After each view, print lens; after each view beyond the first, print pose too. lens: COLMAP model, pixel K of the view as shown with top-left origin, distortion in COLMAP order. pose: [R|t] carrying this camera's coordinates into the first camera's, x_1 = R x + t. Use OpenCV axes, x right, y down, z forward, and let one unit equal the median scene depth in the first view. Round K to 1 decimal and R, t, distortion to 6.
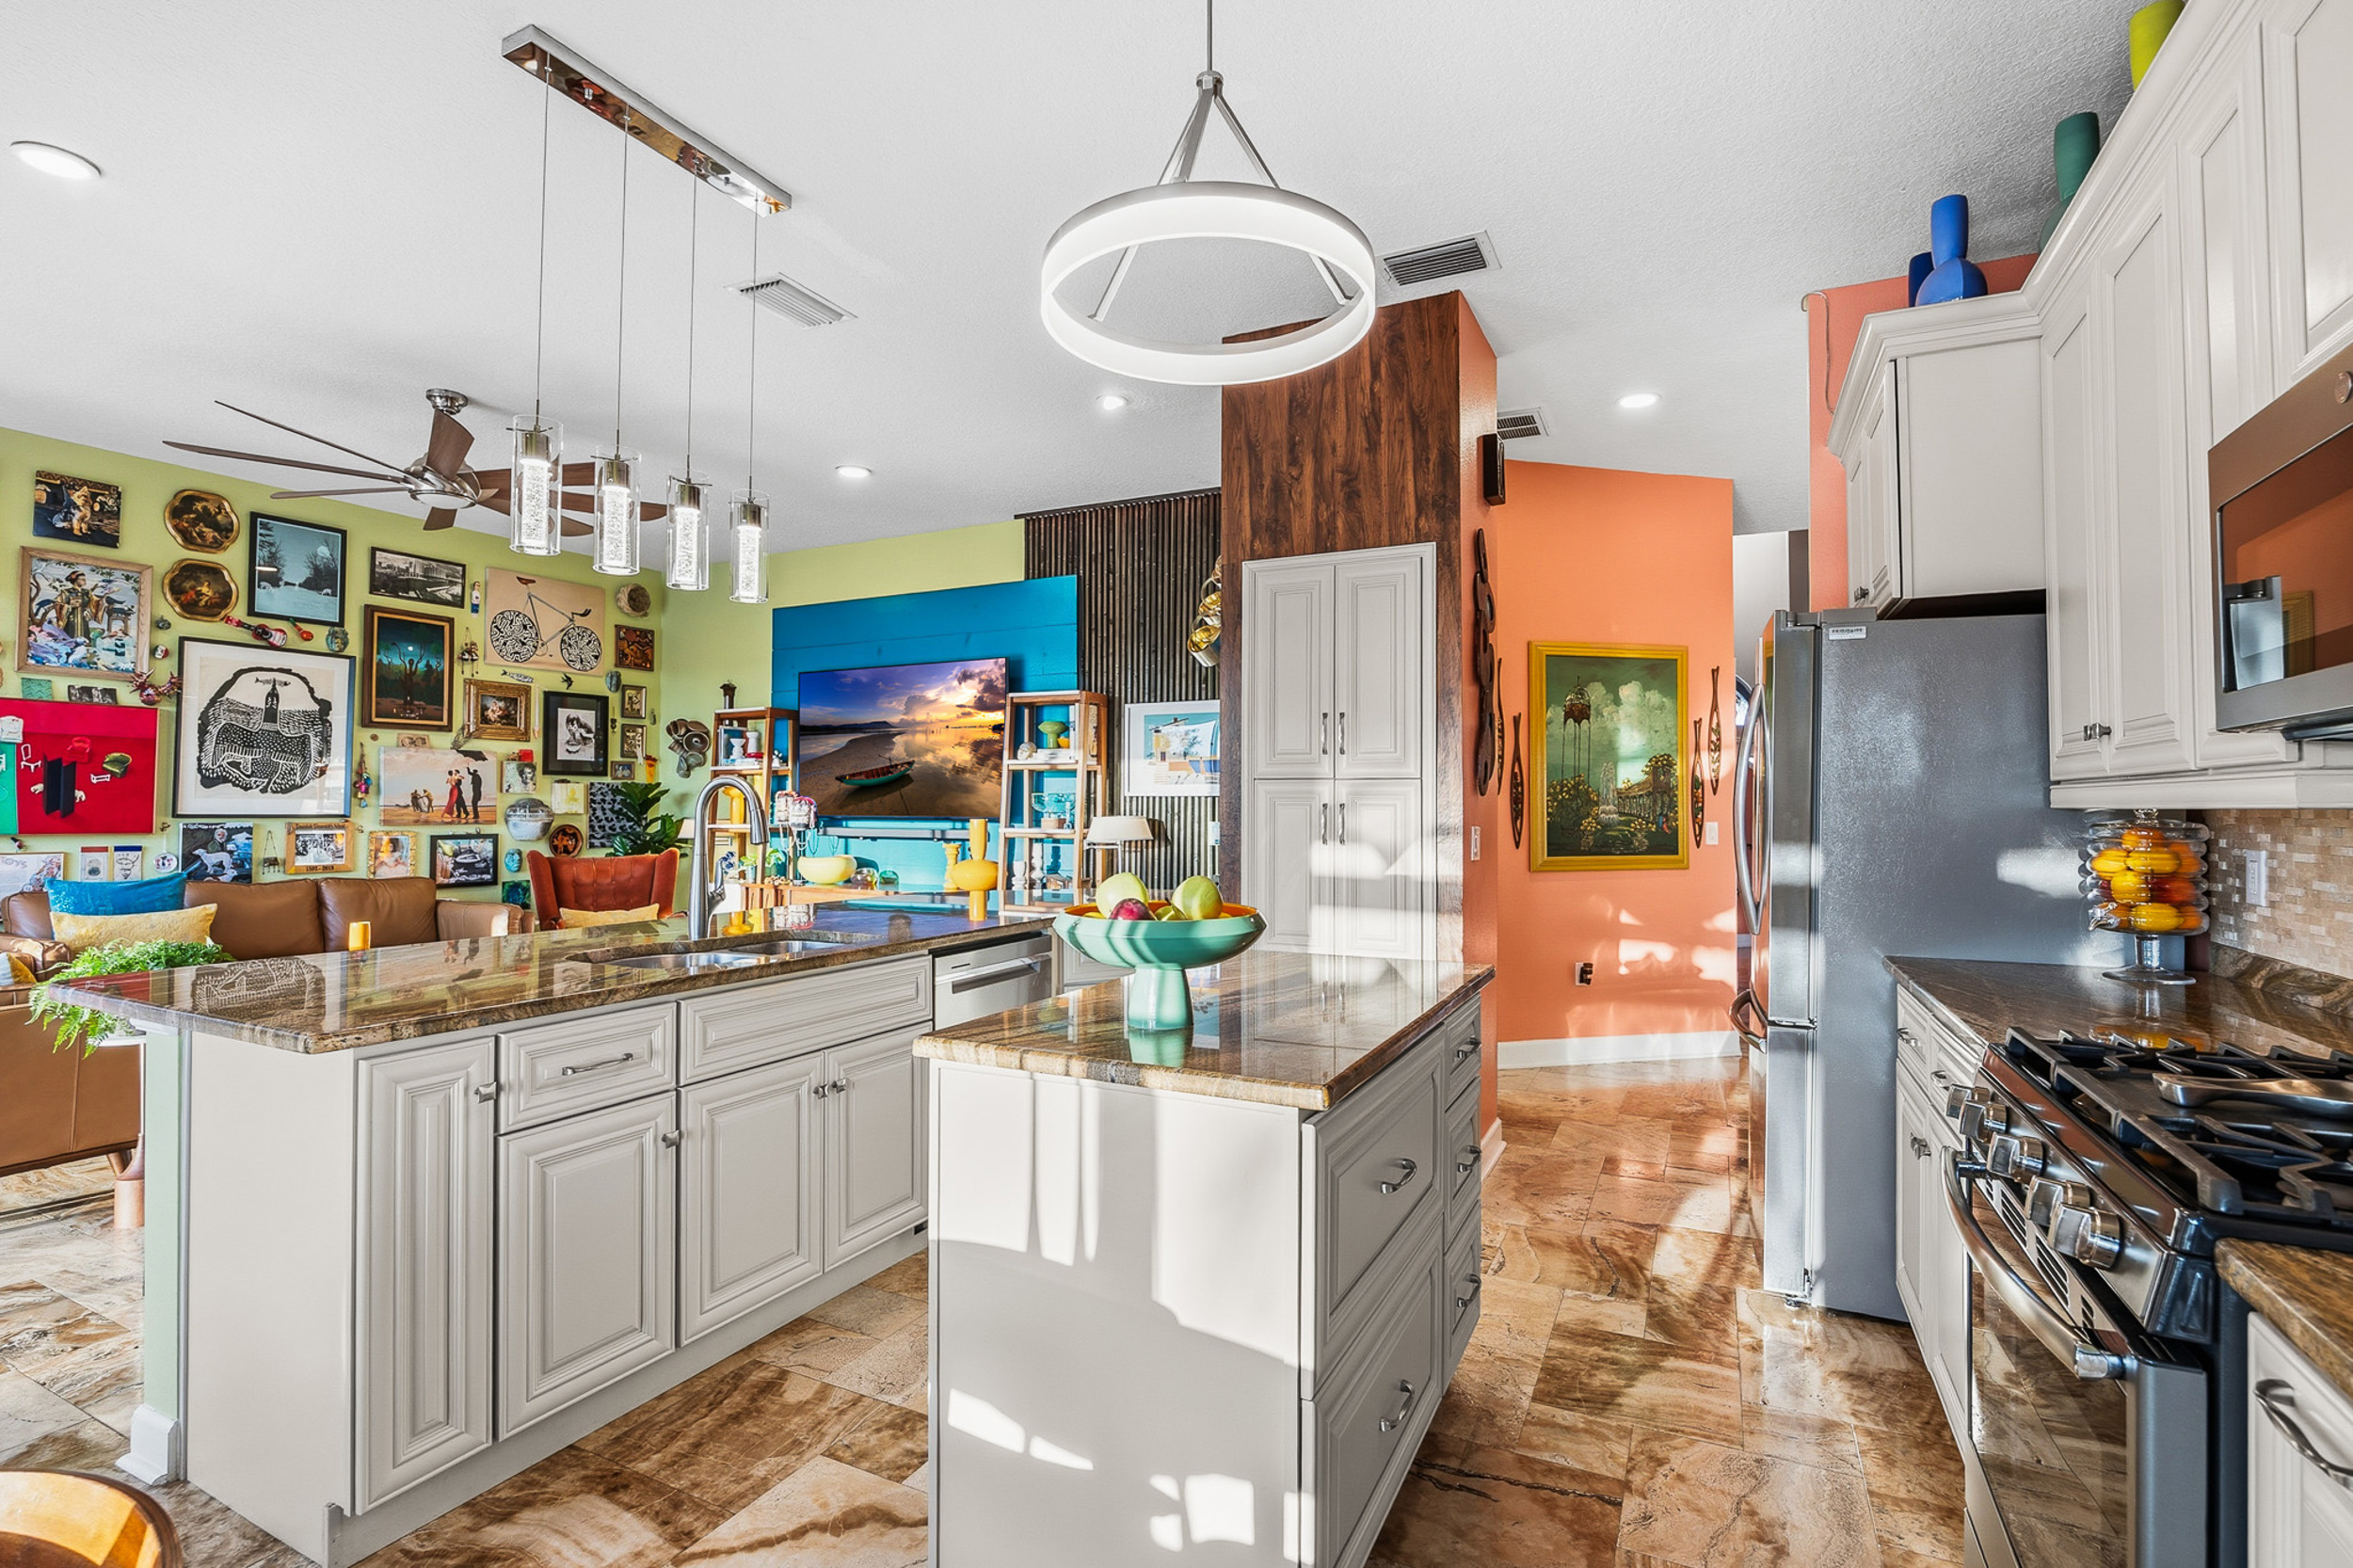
lens RADIAL K [[1076.5, 0, 1157.2], [0, 1076.5, 785.1], [0, 0, 1]] dist [-0.018345, 0.002111]
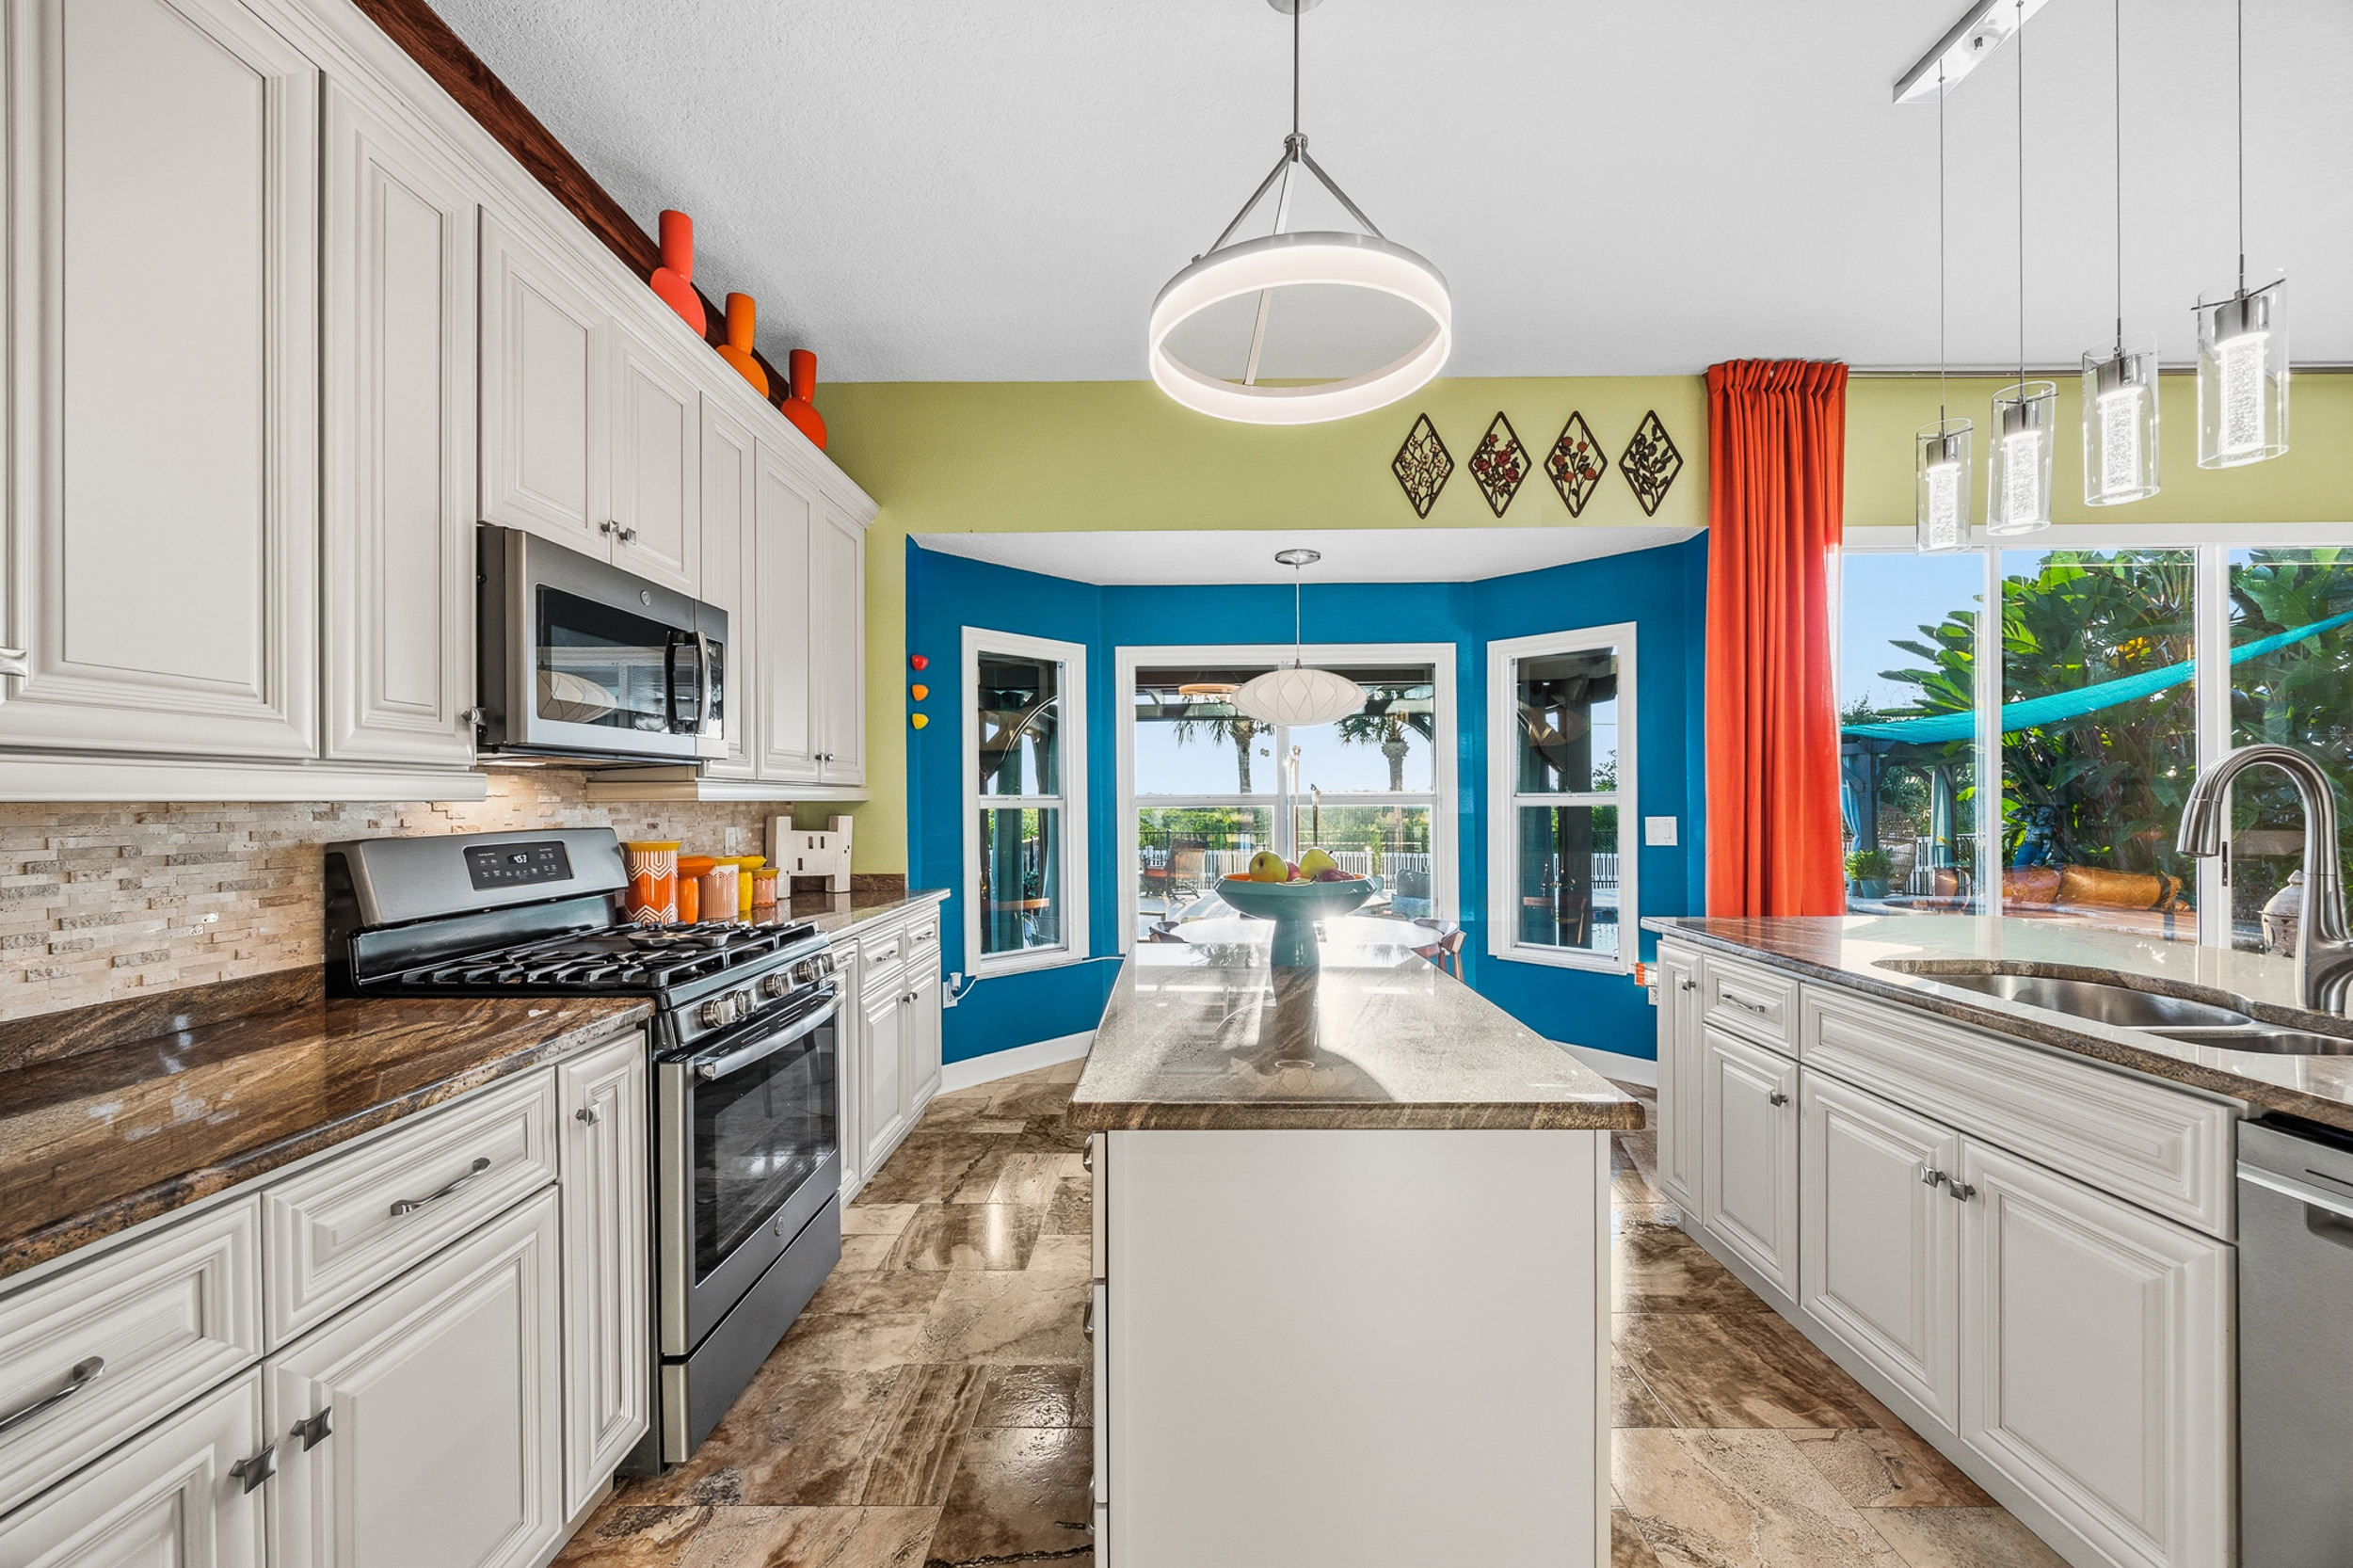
lens RADIAL K [[917.3, 0, 1181.5], [0, 917.3, 801.2], [0, 0, 1]] dist [-0.000684, 0.000624]
pose [[-0.890587, 0.002001, -0.454808, 0.182048], [0.011736, 0.999758, -0.018583, 0.011942], [0.454661, -0.021887, -0.890395, 0.546041]]
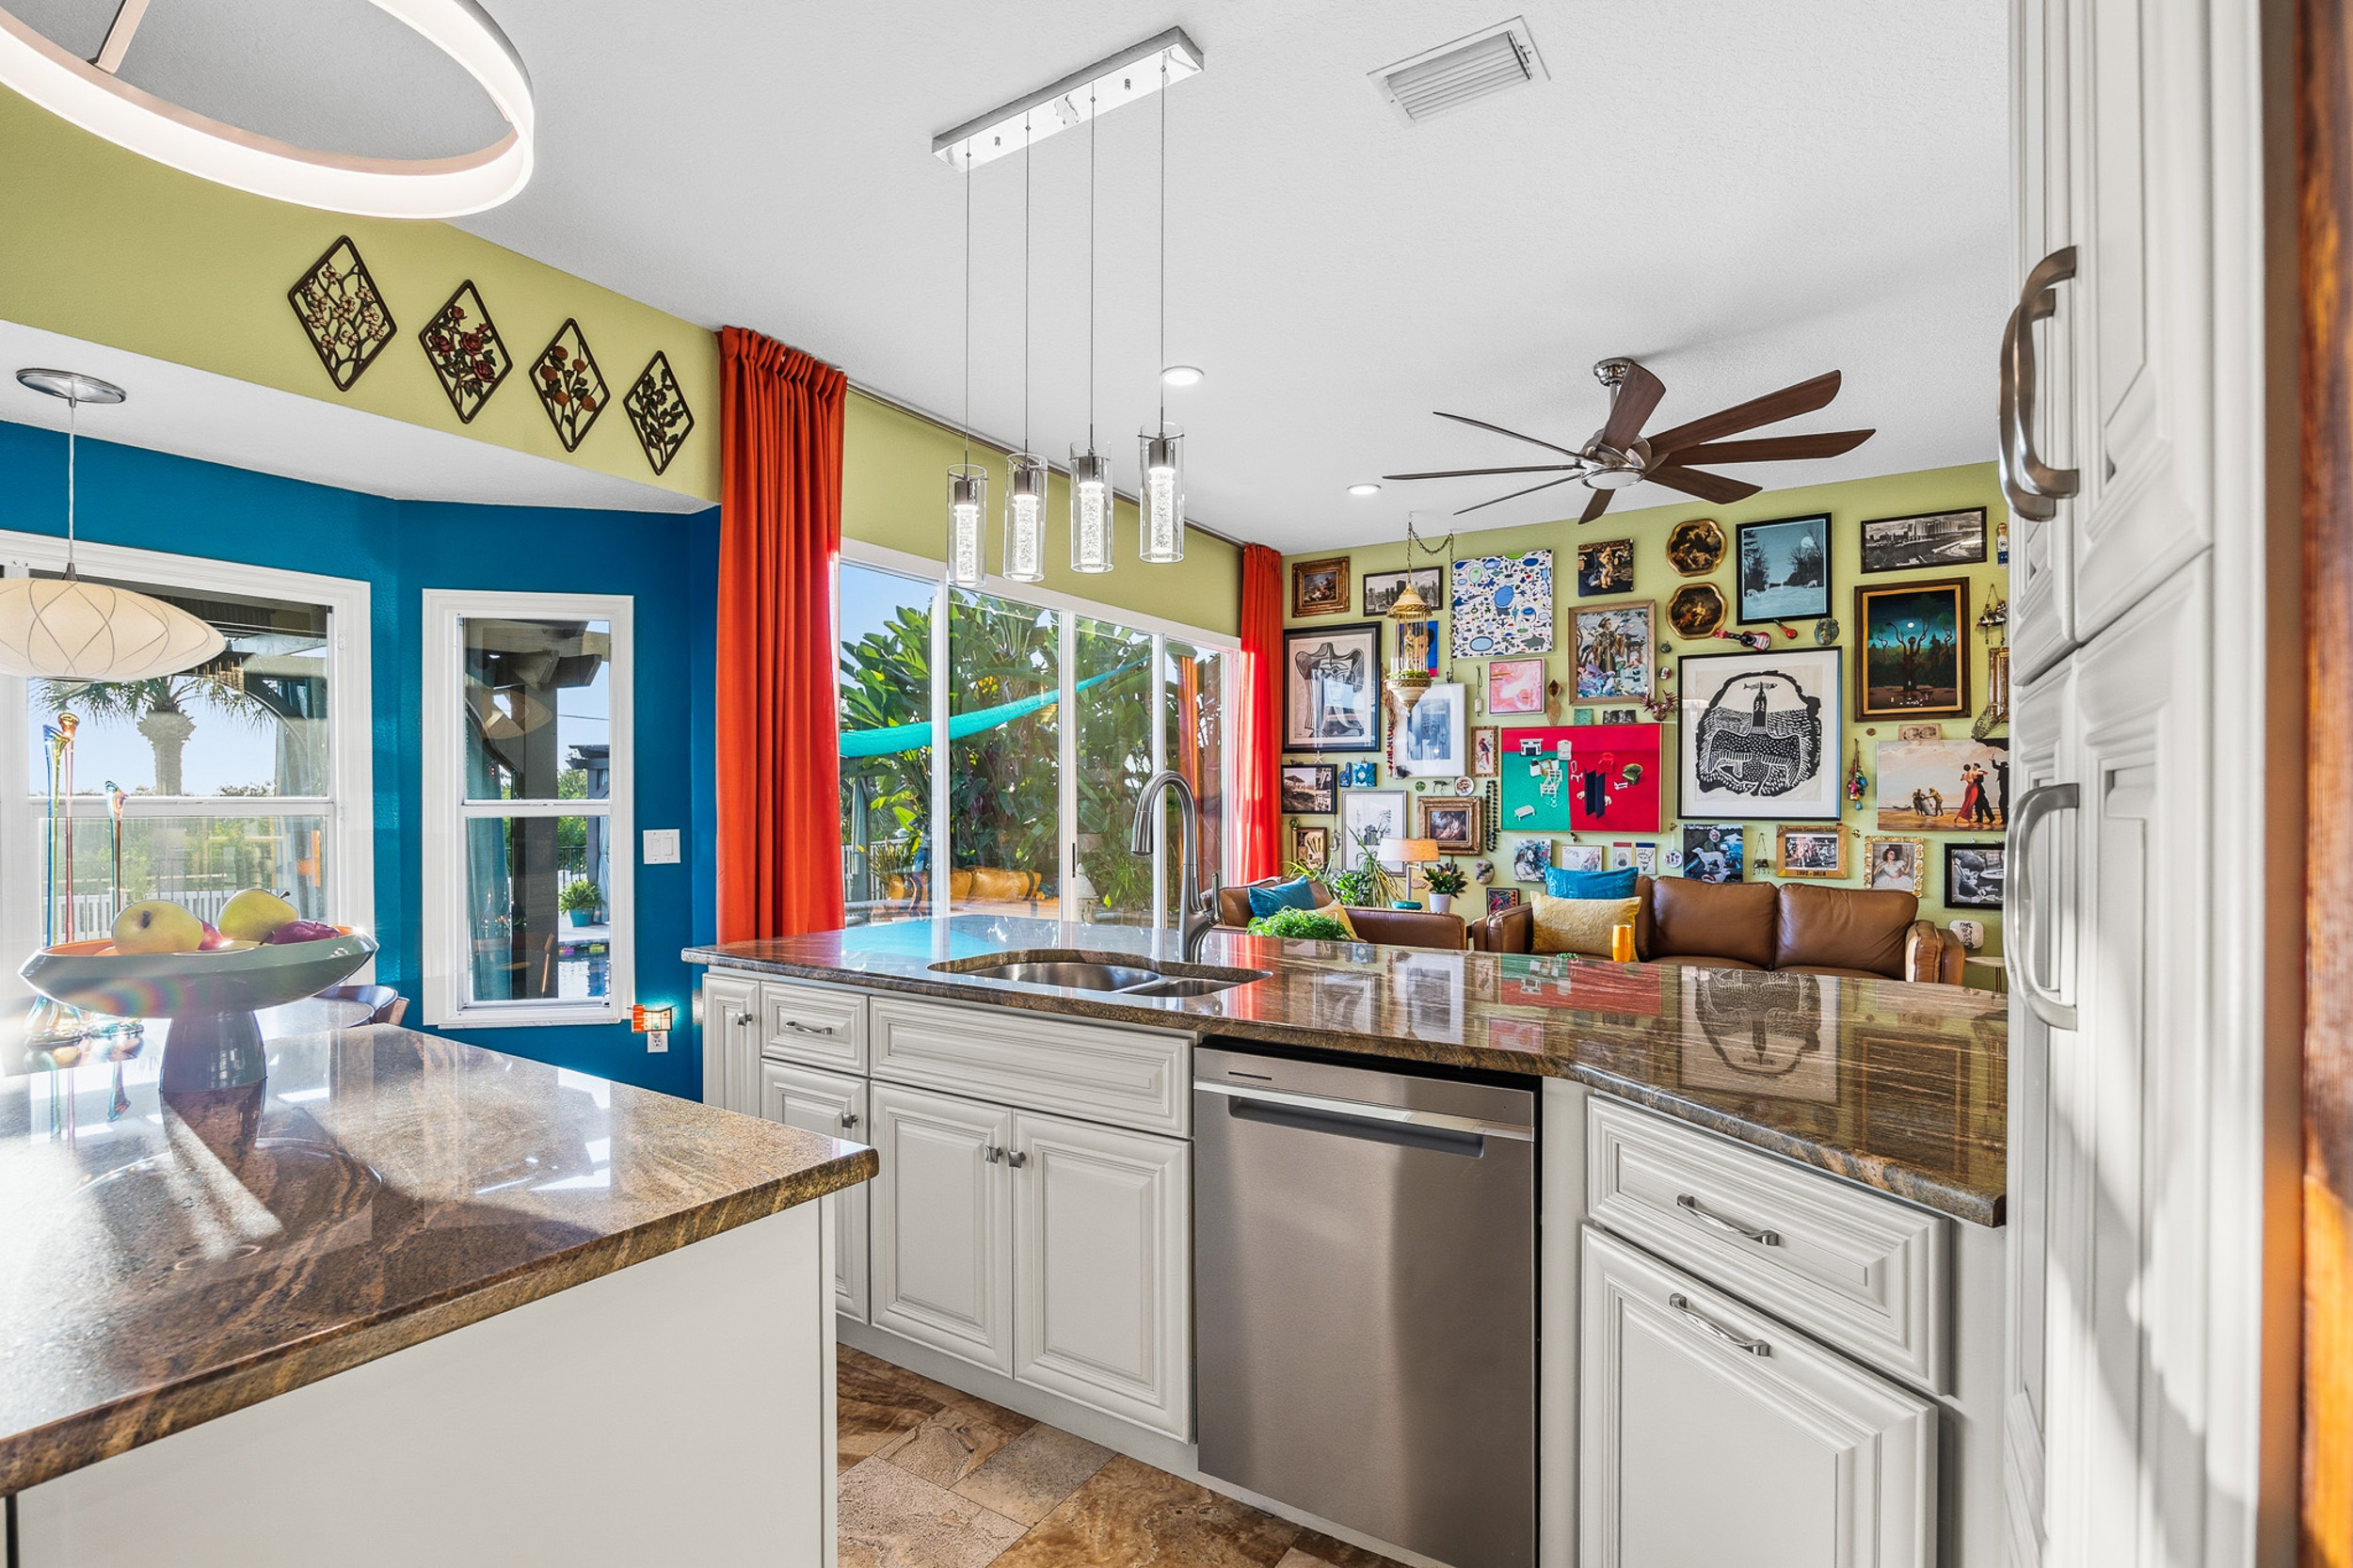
lens RADIAL K [[1076.5, 0, 1217.6], [0, 1076.5, 807.5], [0, 0, 1]] dist [-0.018345, 0.002111]
pose [[-0.076742, -0.002059, -0.997049, 0.202848], [0.020566, 0.999782, -0.003648, 0.010733], [0.996839, -0.020785, -0.076683, 0.505767]]
